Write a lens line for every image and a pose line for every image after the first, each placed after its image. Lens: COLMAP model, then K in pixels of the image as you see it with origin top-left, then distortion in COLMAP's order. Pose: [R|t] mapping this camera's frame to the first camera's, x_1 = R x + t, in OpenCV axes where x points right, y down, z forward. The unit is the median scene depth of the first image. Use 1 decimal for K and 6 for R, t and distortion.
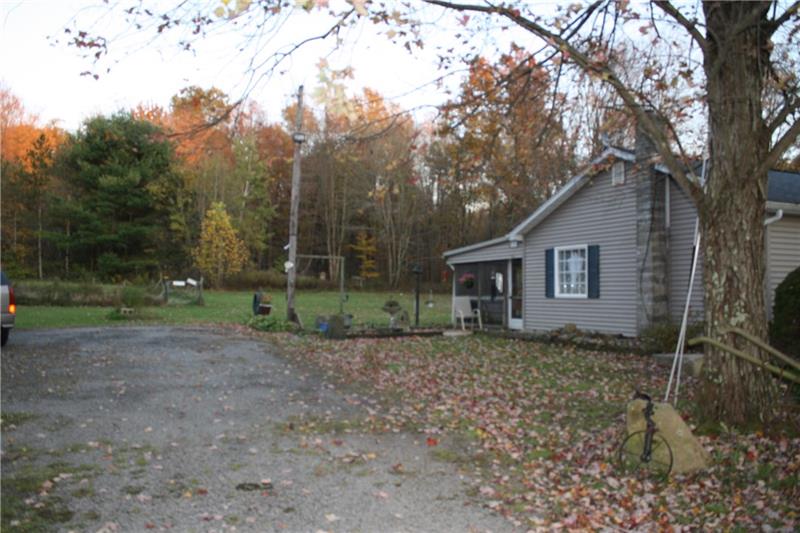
lens RADIAL K [[682.9, 0, 402.0], [0, 682.9, 268.9], [0, 0, 1]] dist [-0.162340, 0.154608]
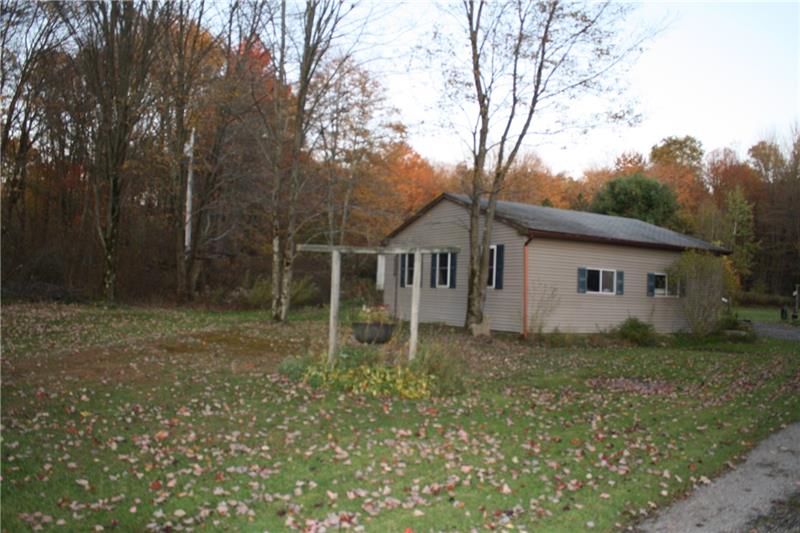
lens RADIAL K [[682.9, 0, 402.0], [0, 682.9, 268.9], [0, 0, 1]] dist [-0.162340, 0.154608]
pose [[0.813084, -0.000686, -0.582146, -0.010843], [-0.011977, 0.999768, -0.017908, -0.010206], [0.582023, 0.021533, 0.812887, -0.398668]]
